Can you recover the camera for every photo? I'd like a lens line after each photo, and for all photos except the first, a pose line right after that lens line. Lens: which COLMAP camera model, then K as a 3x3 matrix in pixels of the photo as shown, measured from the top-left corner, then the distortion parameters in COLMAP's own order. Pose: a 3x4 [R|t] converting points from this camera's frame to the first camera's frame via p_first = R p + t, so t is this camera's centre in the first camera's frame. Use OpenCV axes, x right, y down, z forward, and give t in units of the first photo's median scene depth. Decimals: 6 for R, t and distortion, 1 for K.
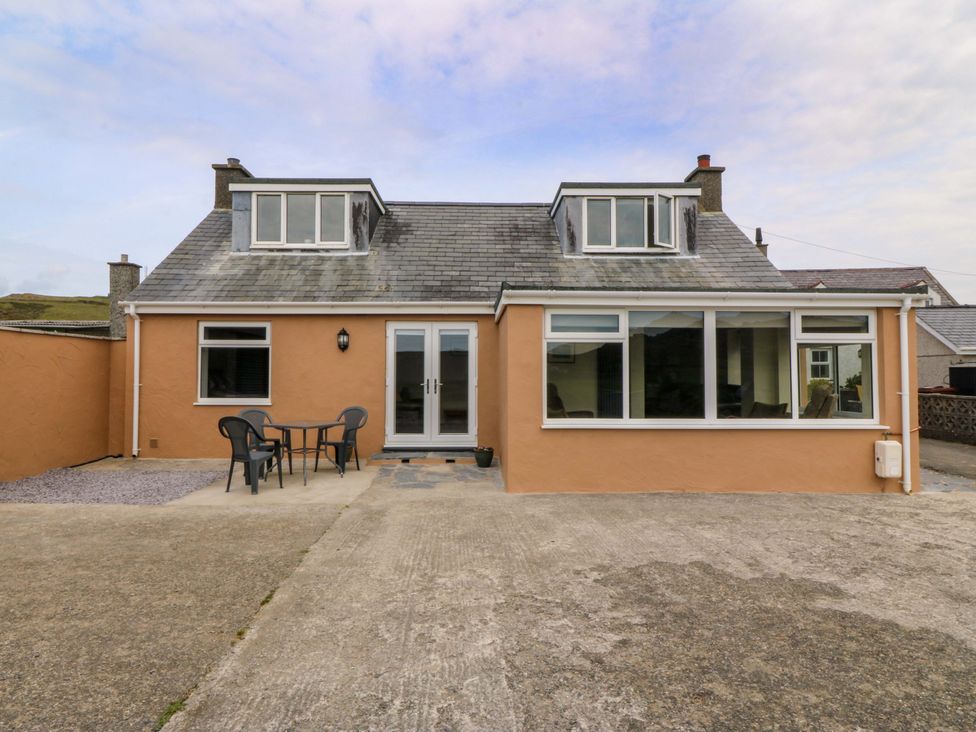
lens RADIAL K [[614.2, 0, 465.1], [0, 614.2, 350.3], [0, 0, 1]] dist [0.000750, -0.001010]
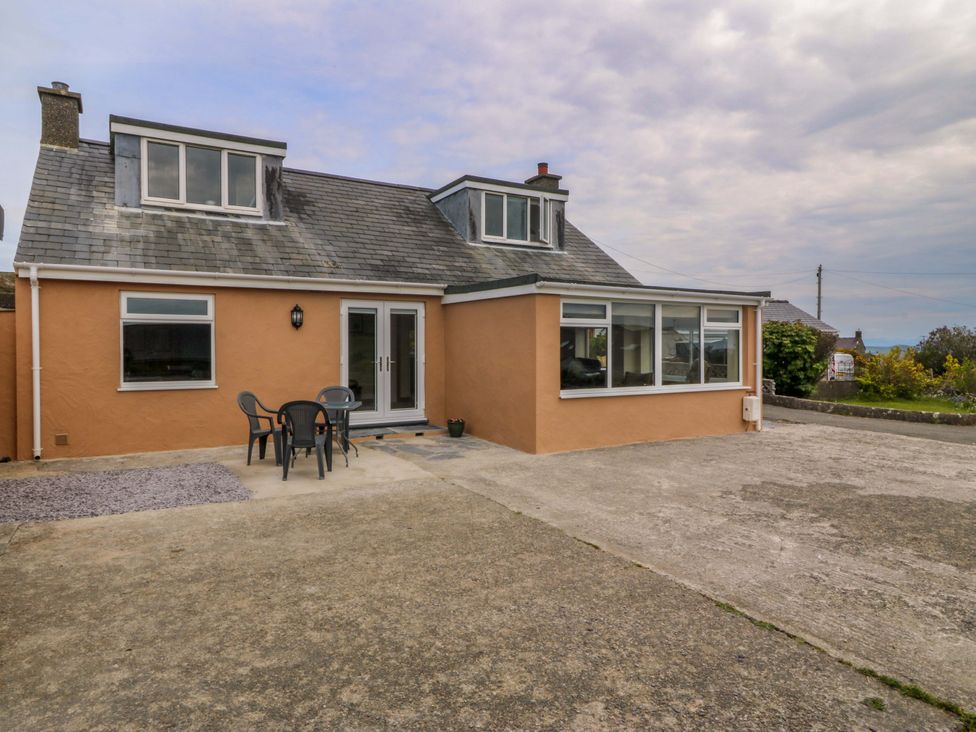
lens RADIAL K [[621.7, 0, 470.8], [0, 621.7, 351.8], [0, 0, 1]] dist [-0.000408, -0.002341]
pose [[0.869609, -0.007021, 0.493691, -0.439542], [-0.016791, 0.998900, 0.043782, -0.009584], [-0.493456, -0.046363, 0.868534, 0.028113]]
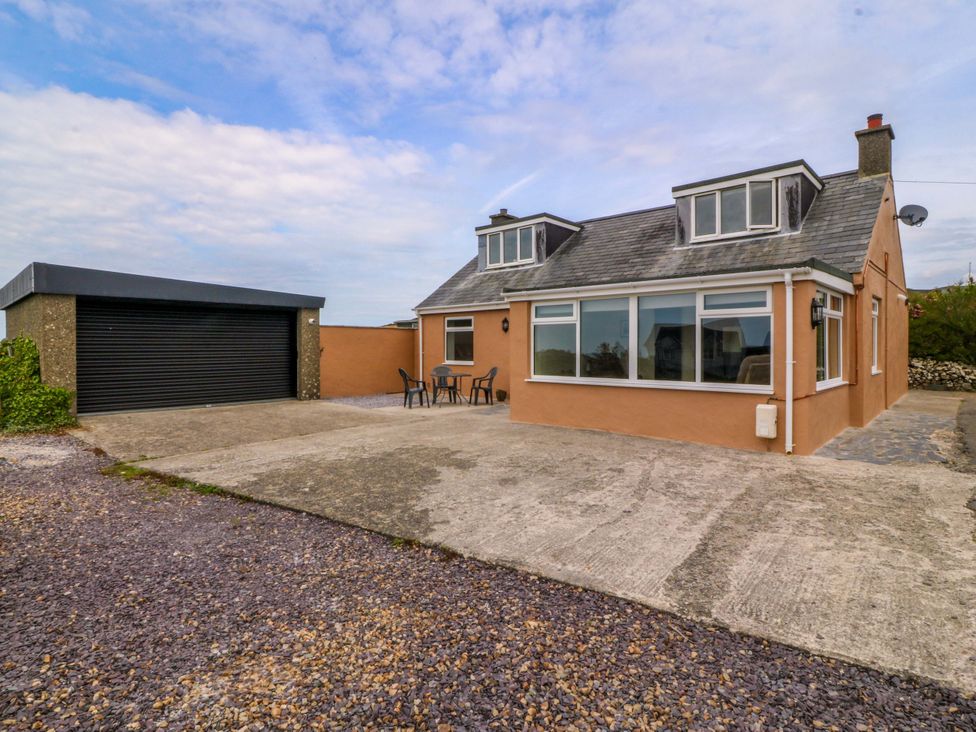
lens RADIAL K [[507.5, 0, 486.7], [0, 507.5, 354.0], [0, 0, 1]] dist [0.002156, -0.014062]
pose [[0.740655, 0.004669, -0.671869, 0.644260], [0.030770, 0.998691, 0.040861, 0.002859], [0.671180, -0.050937, 0.739542, -0.003571]]
